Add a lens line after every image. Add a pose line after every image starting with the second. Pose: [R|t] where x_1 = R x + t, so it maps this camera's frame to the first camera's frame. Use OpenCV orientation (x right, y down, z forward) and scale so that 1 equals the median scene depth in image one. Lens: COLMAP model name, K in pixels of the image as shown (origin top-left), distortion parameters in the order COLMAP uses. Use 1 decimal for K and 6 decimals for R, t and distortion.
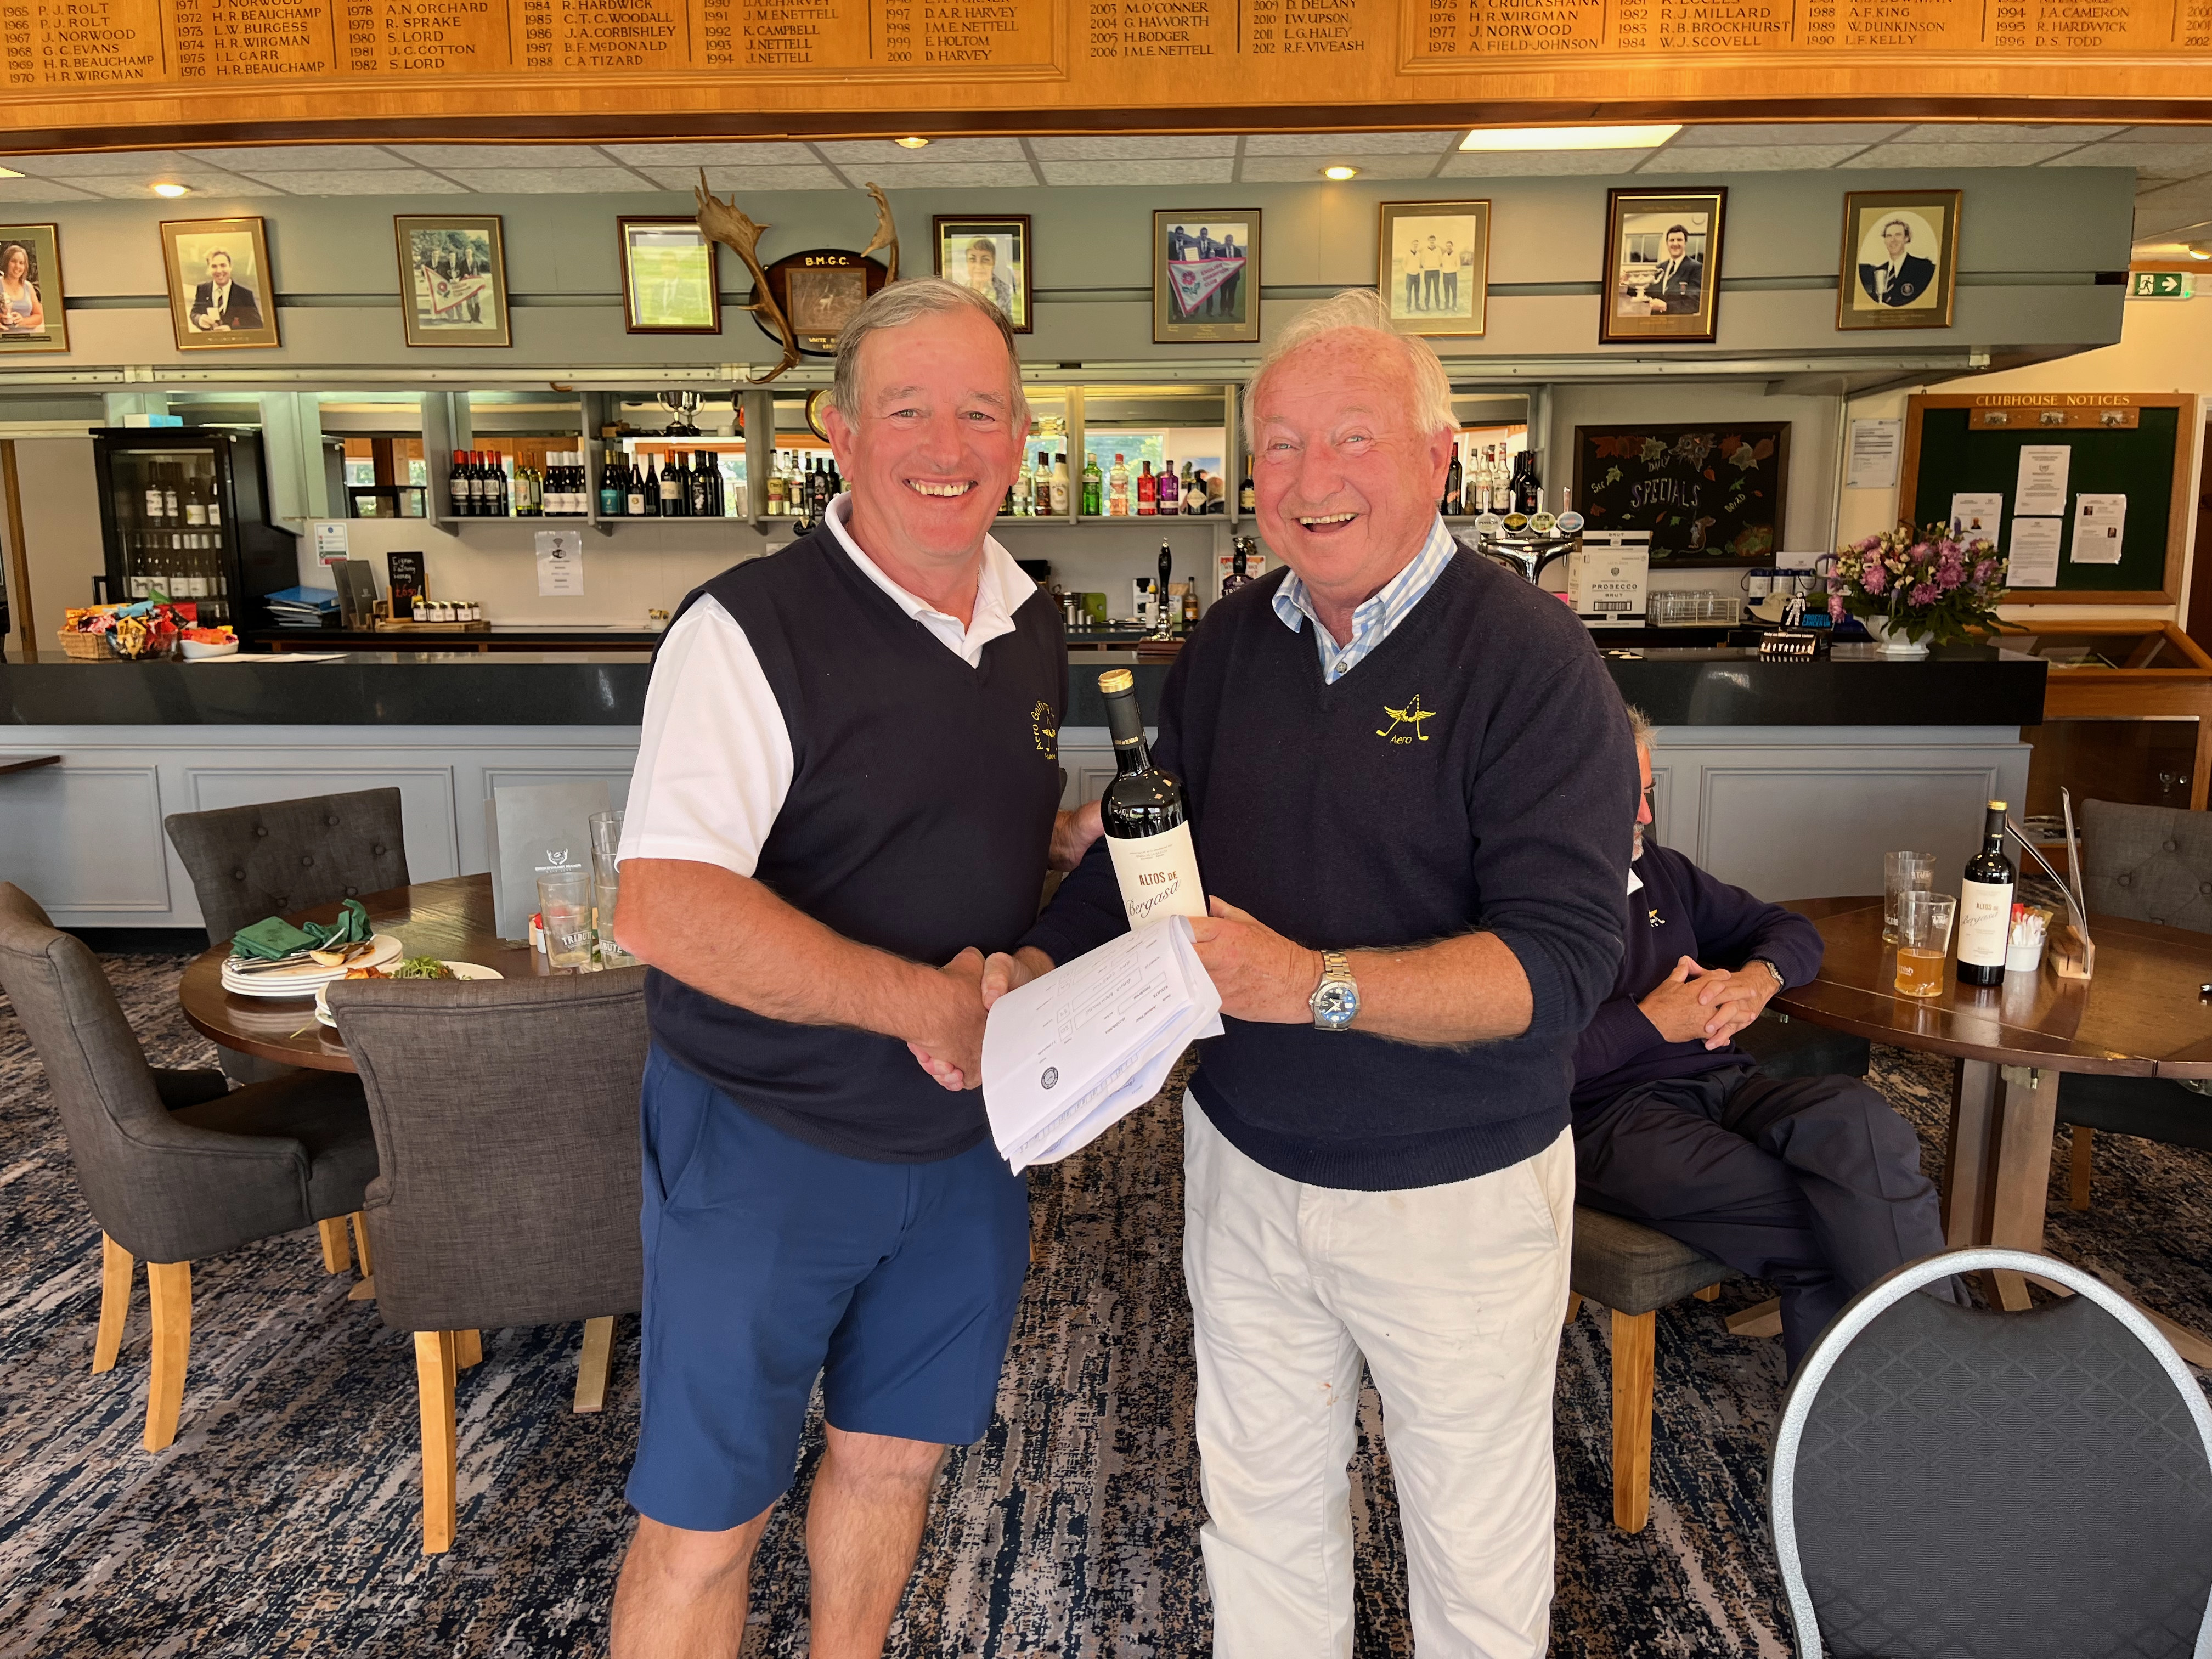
lens RADIAL K [[1672.1, 0, 1111.3], [0, 1672.1, 808.5], [0, 0, 1]] dist [0.076409, -0.112661]
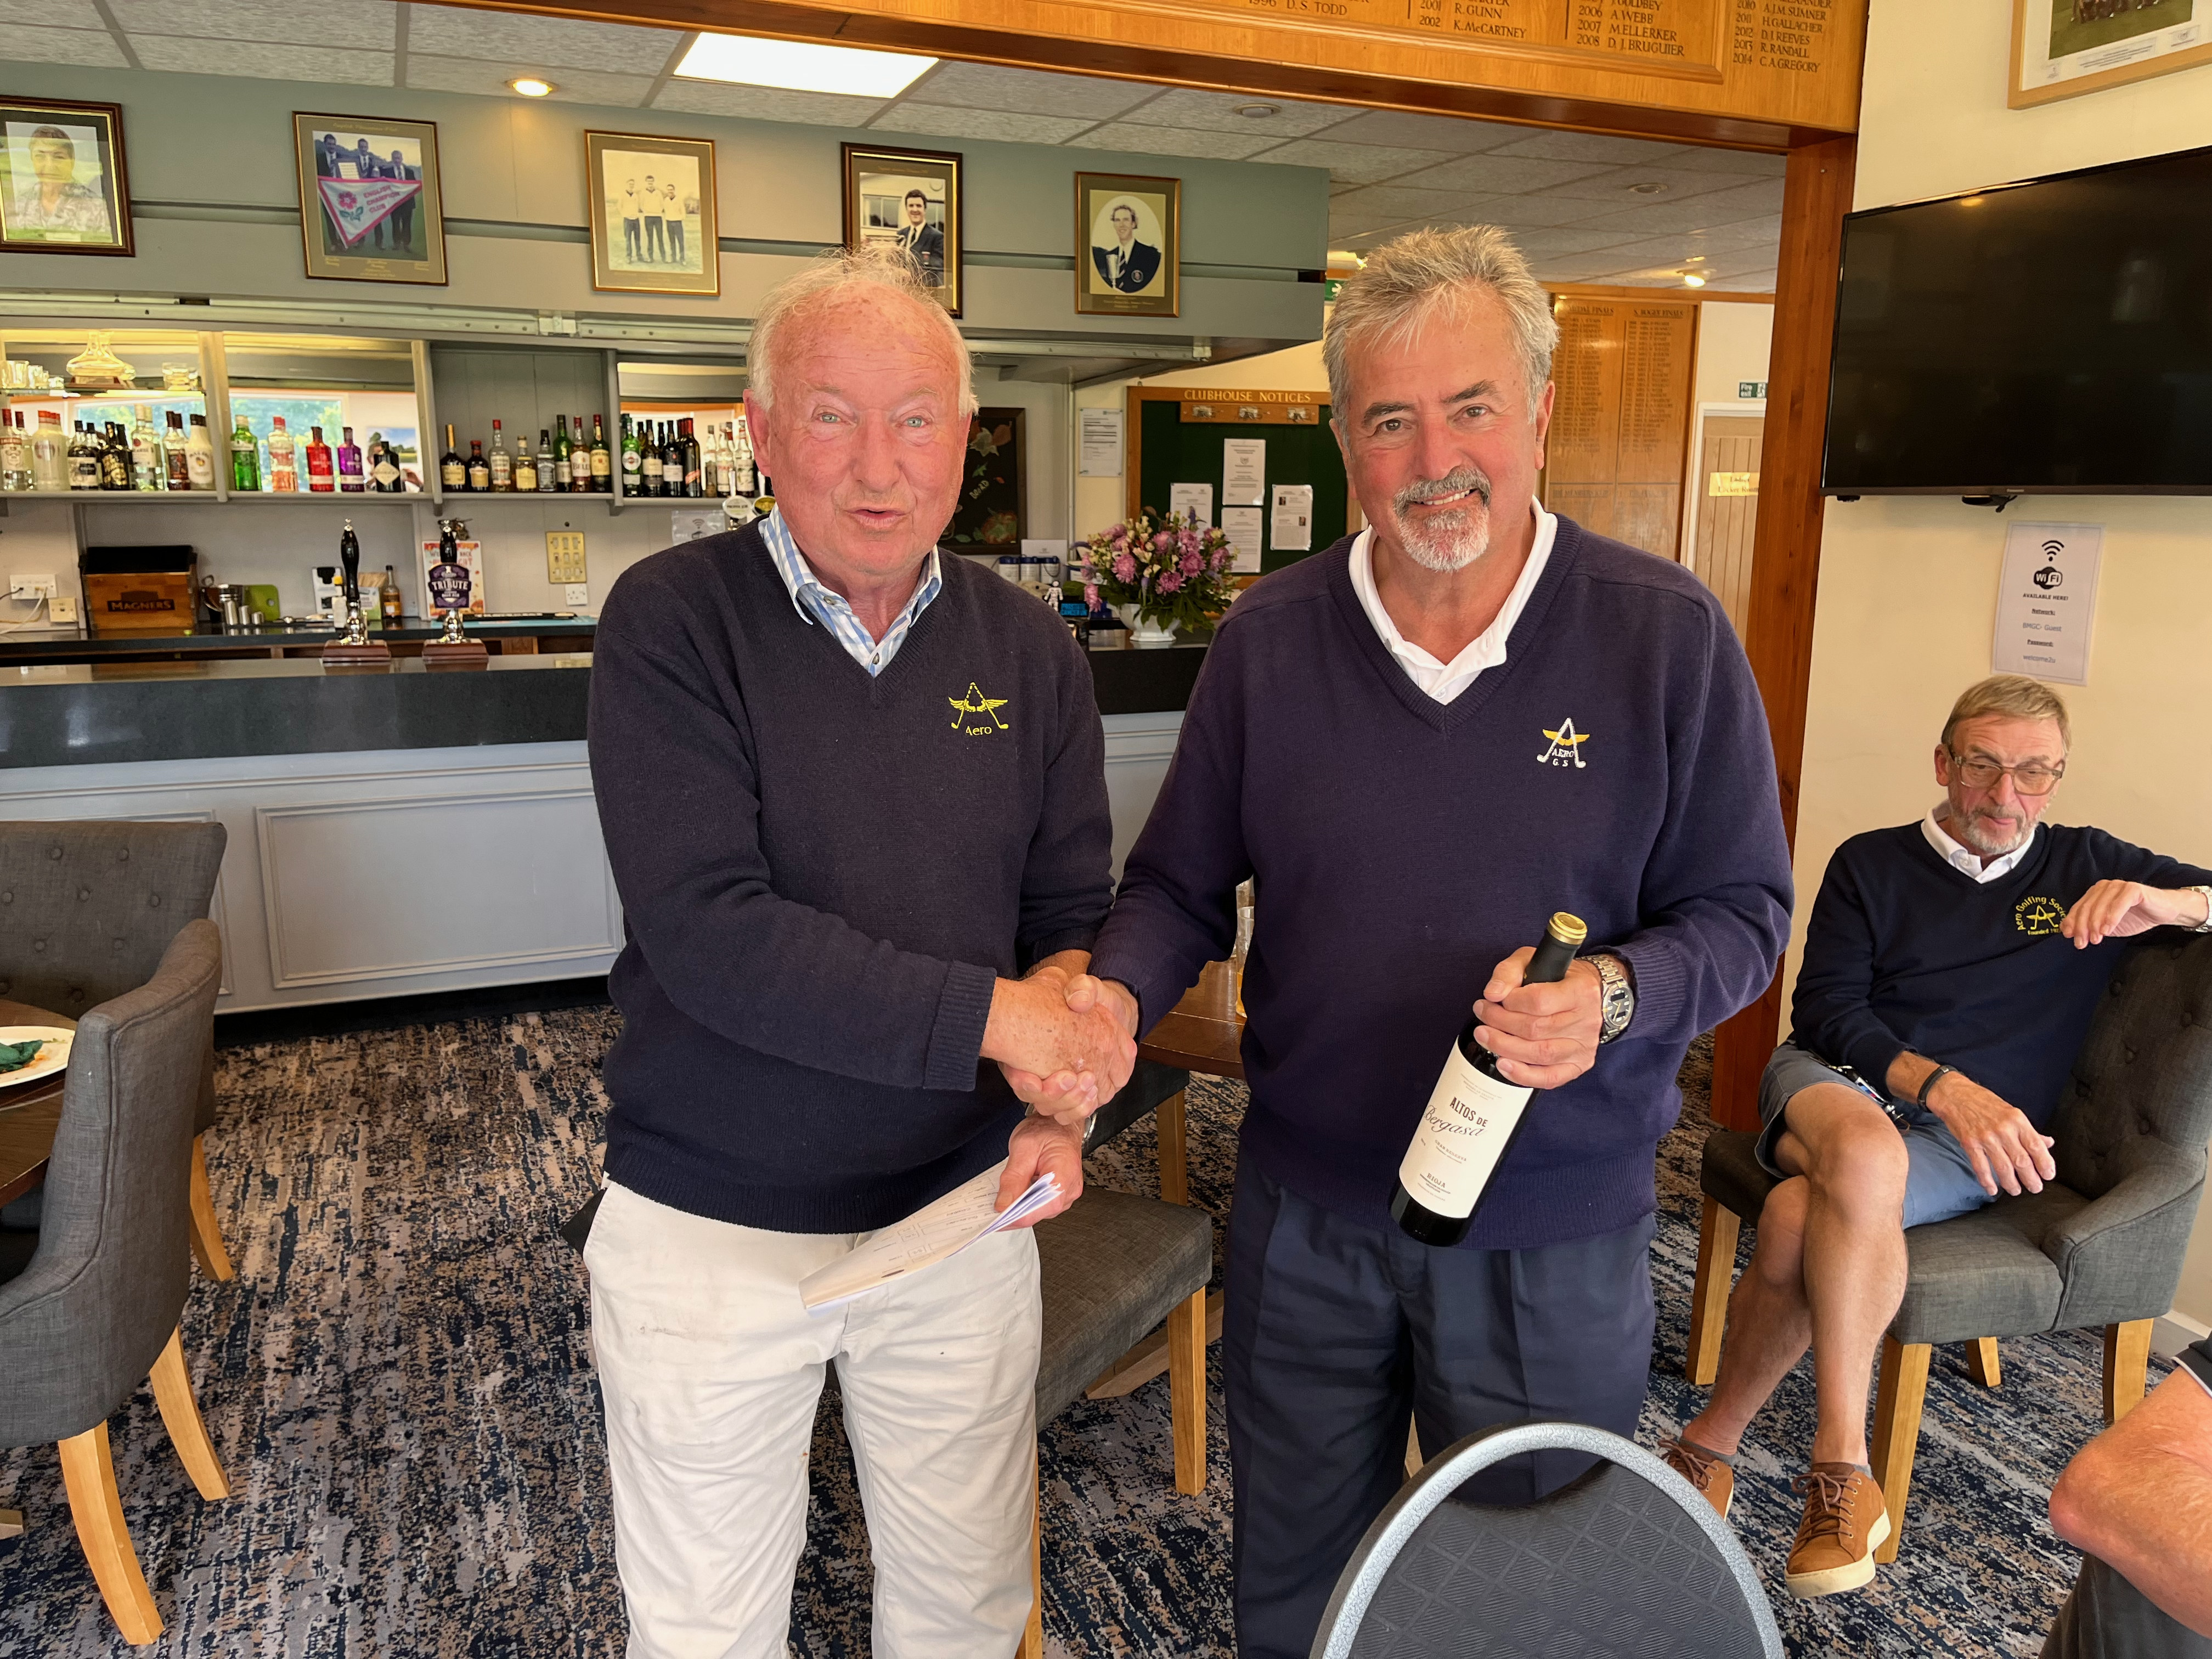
lens RADIAL K [[1684.9, 0, 1113.4], [0, 1684.9, 837.6], [0, 0, 1]] dist [0.102441, -0.135807]
pose [[0.904069, -0.078238, 0.420165, 0.008062], [0.067828, 0.996907, 0.039688, -0.016469], [-0.421970, -0.007382, 0.906580, 0.091971]]
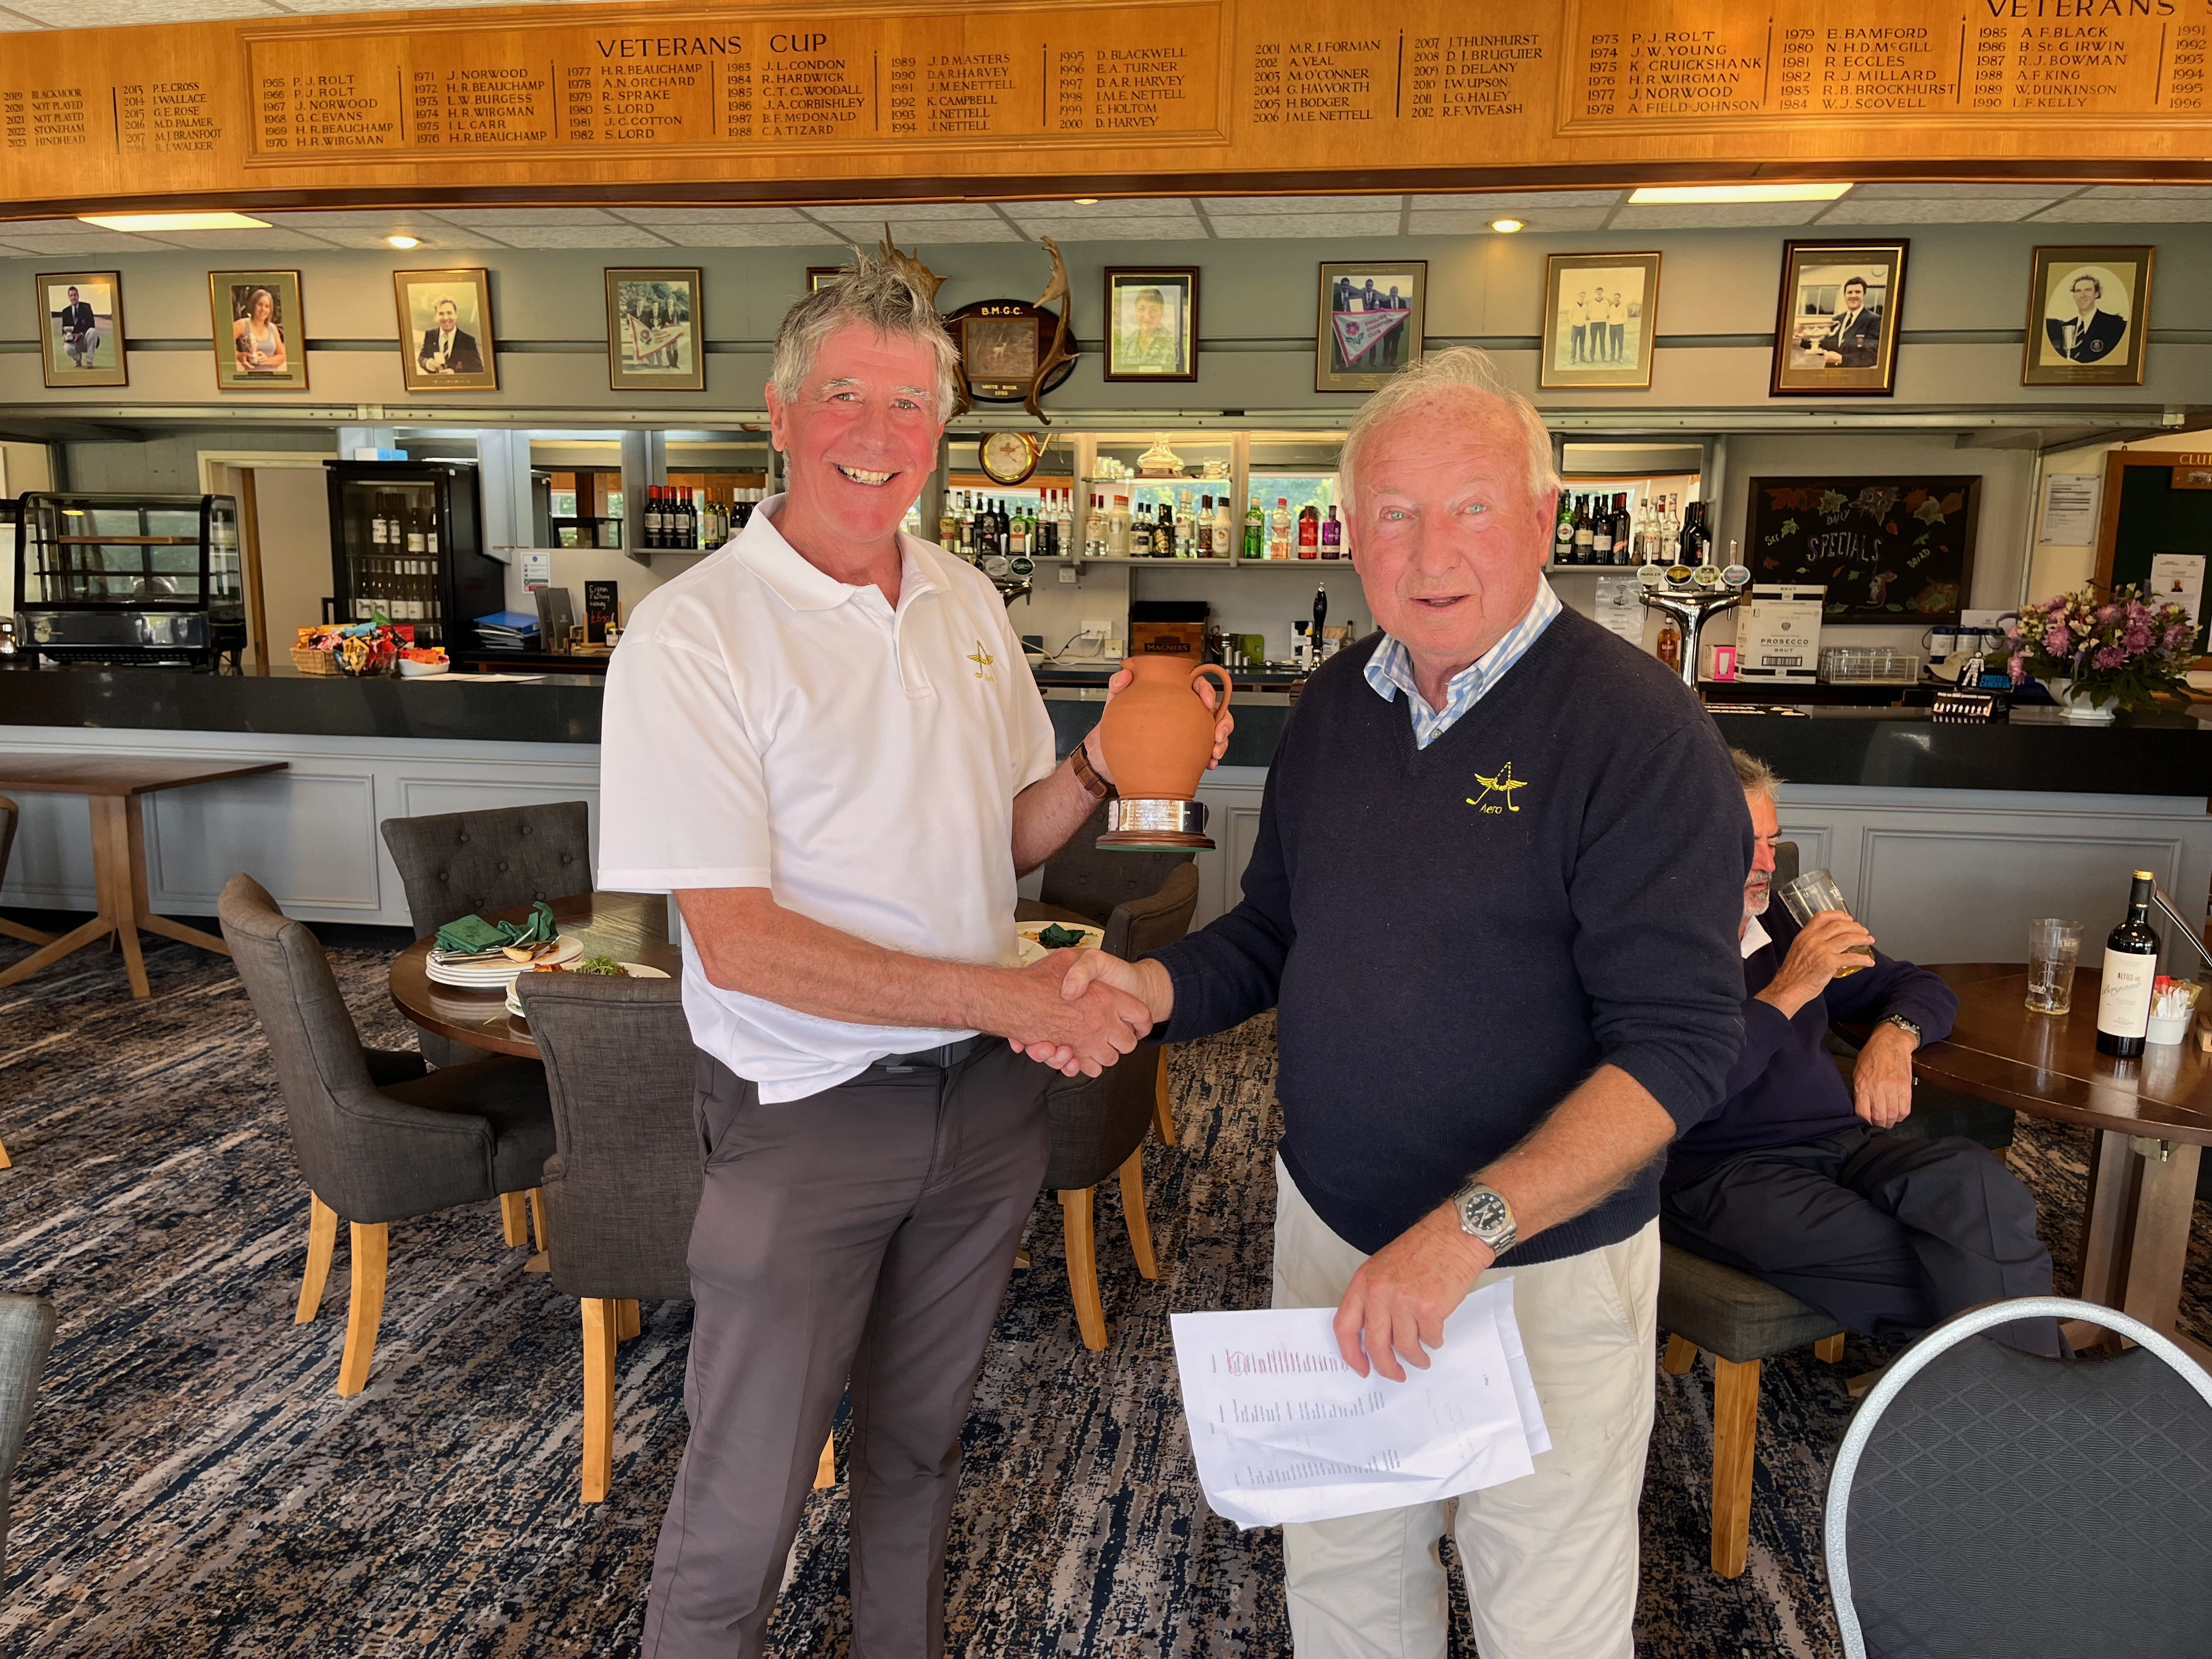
lens RADIAL K [[1666.9, 0, 1091.6], [0, 1666.9, 834.4], [0, 0, 1]] dist [0.078211, -0.120730]
pose [[0.993567, 0.036986, -0.107033, 0.009509], [-0.037788, 0.999271, -0.005478, 0.001636], [0.106753, 0.009487, 0.994240, -0.022173]]
